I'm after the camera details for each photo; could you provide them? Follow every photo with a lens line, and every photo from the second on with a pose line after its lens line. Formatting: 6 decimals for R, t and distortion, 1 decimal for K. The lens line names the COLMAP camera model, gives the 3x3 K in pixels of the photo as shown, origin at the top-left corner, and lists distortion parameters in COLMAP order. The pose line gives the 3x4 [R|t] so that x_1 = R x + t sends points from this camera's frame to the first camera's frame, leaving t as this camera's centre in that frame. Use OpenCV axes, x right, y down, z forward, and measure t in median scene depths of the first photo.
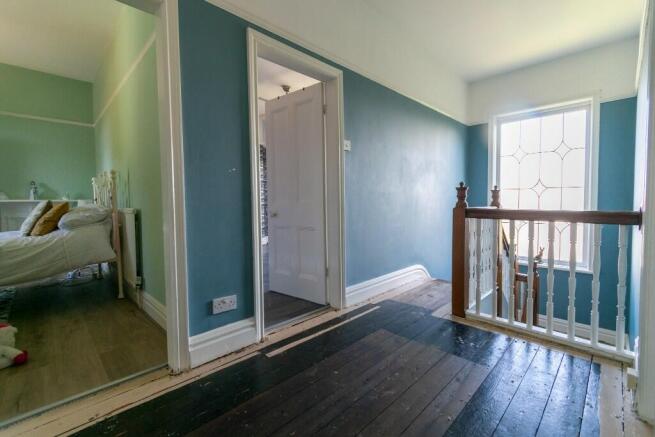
lens RADIAL K [[288.7, 0, 326.0], [0, 288.7, 215.0], [0, 0, 1]] dist [-0.000152, 0.000147]
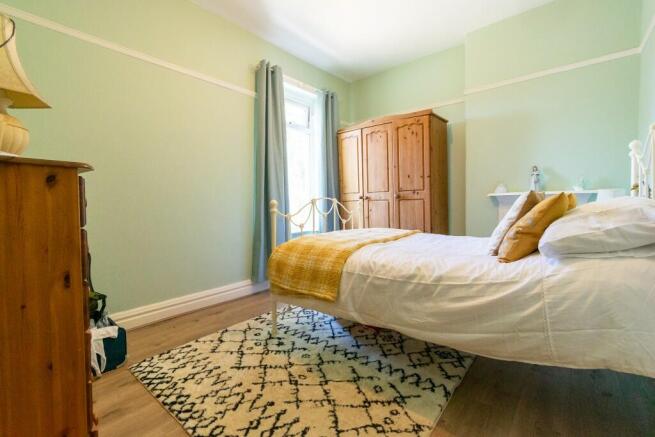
lens RADIAL K [[288.7, 0, 326.2], [0, 288.7, 212.8], [0, 0, 1]] dist [-0.000152, 0.000147]
pose [[0.083559, 0.042722, -0.995587, -0.481938], [-0.024595, 0.998865, 0.040799, -0.024999], [0.996199, 0.021077, 0.084515, 0.598383]]
